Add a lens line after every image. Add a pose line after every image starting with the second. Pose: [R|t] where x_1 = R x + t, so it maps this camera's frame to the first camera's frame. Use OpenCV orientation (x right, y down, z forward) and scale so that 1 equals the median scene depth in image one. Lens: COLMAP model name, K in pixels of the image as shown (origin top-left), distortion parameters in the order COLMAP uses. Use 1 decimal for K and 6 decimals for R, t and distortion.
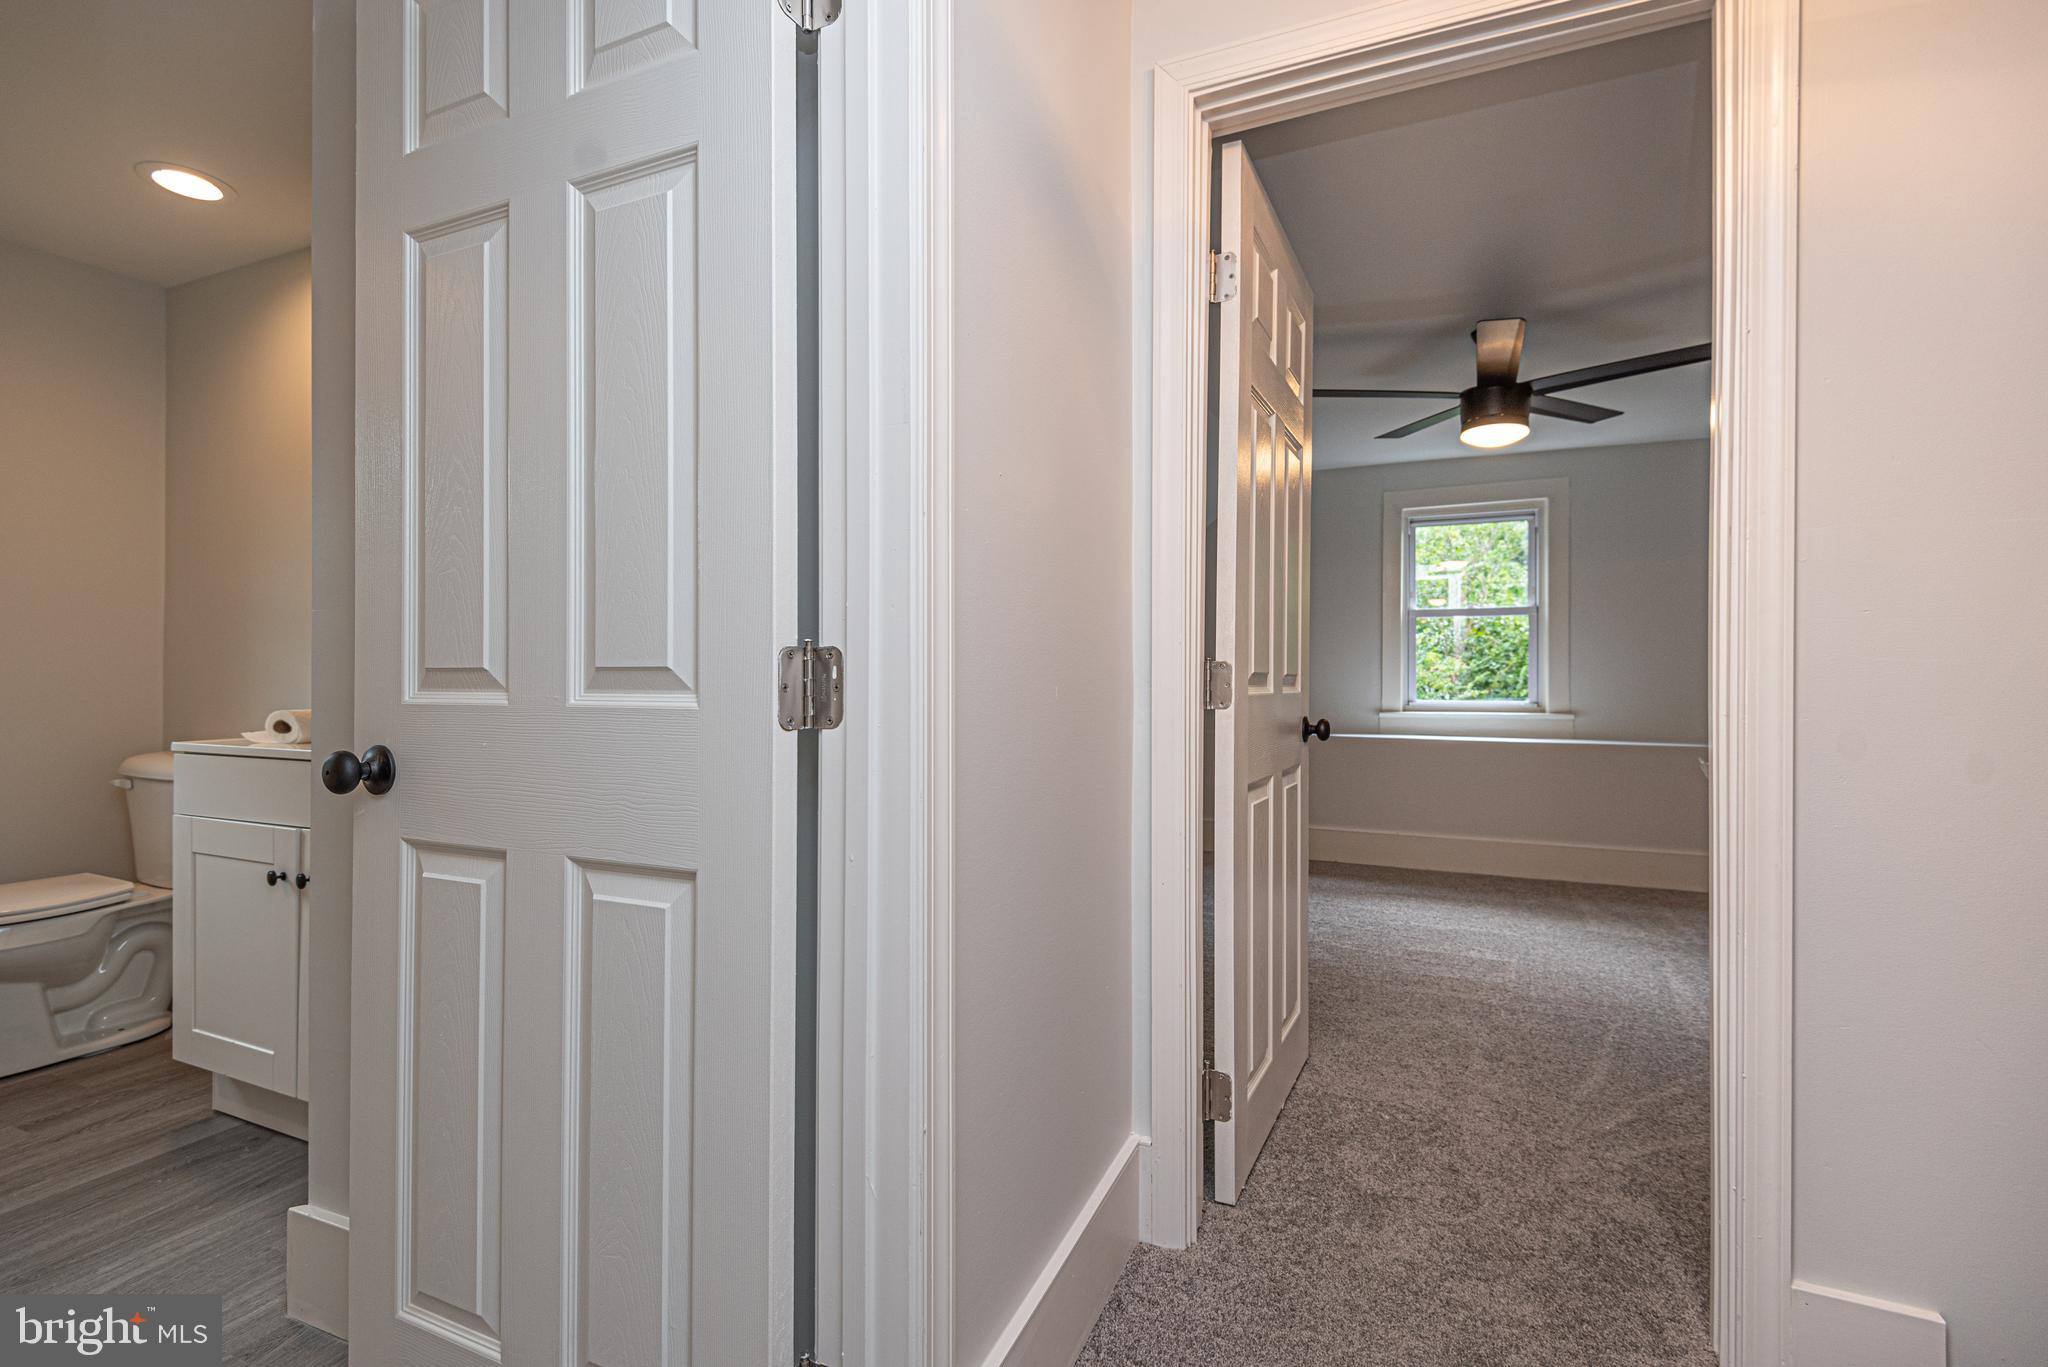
lens RADIAL K [[921.8, 0, 1015.3], [0, 921.8, 675.8], [0, 0, 1]] dist [0.030756, -0.015890]
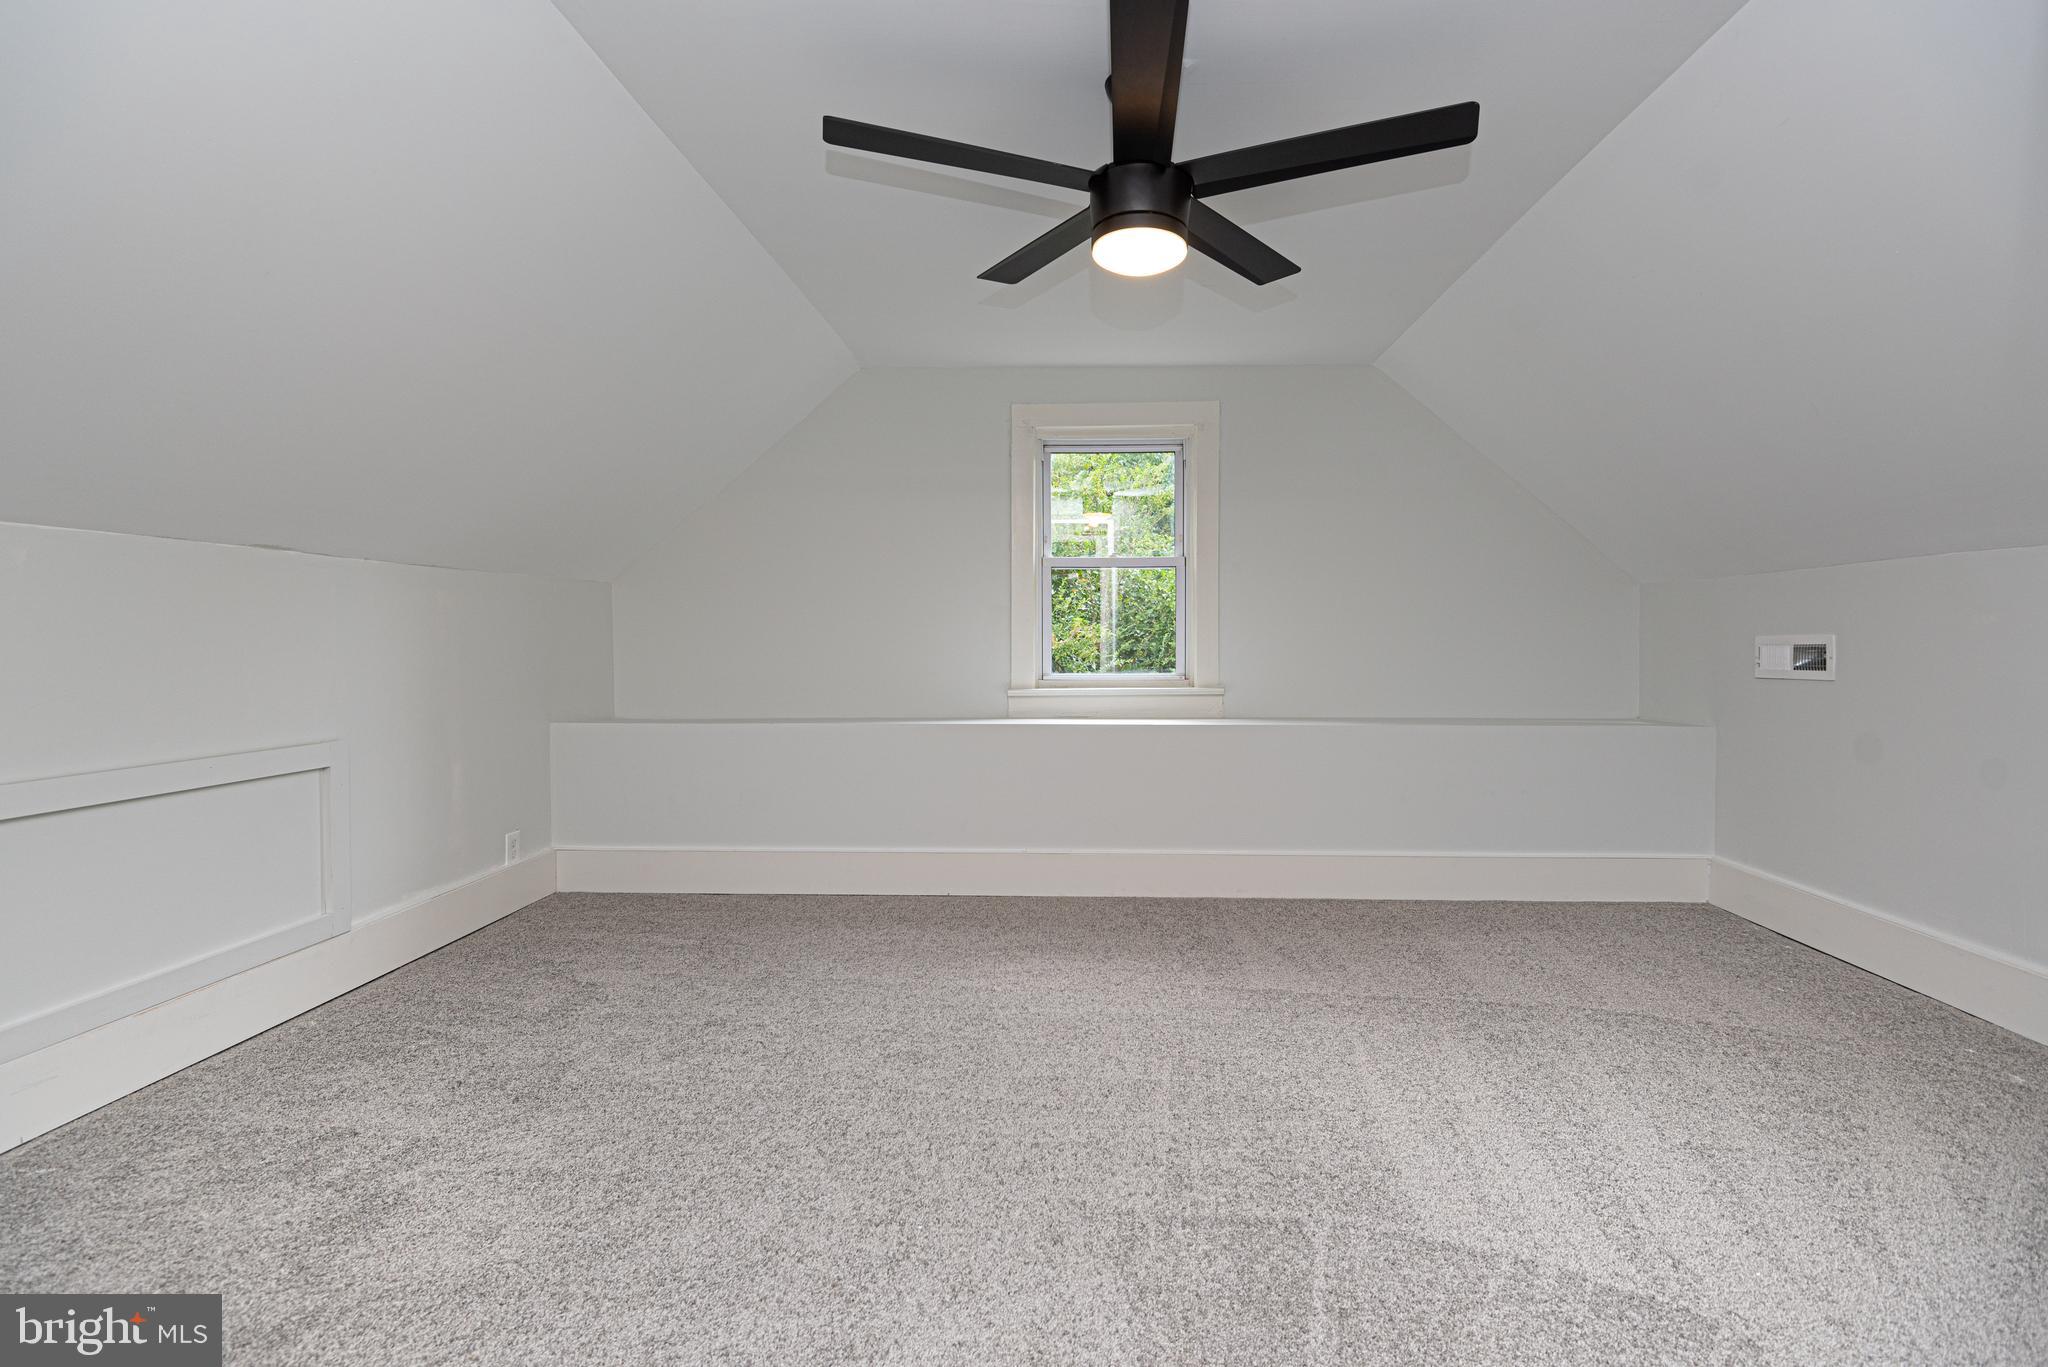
lens RADIAL K [[936.0, 0, 1015.2], [0, 936.0, 680.8], [0, 0, 1]] dist [0.031417, 0.000056]
pose [[0.940832, -0.017043, 0.338444, 0.129465], [0.004471, 0.999272, 0.037892, 0.002104], [-0.338843, -0.034137, 0.940223, 0.251899]]
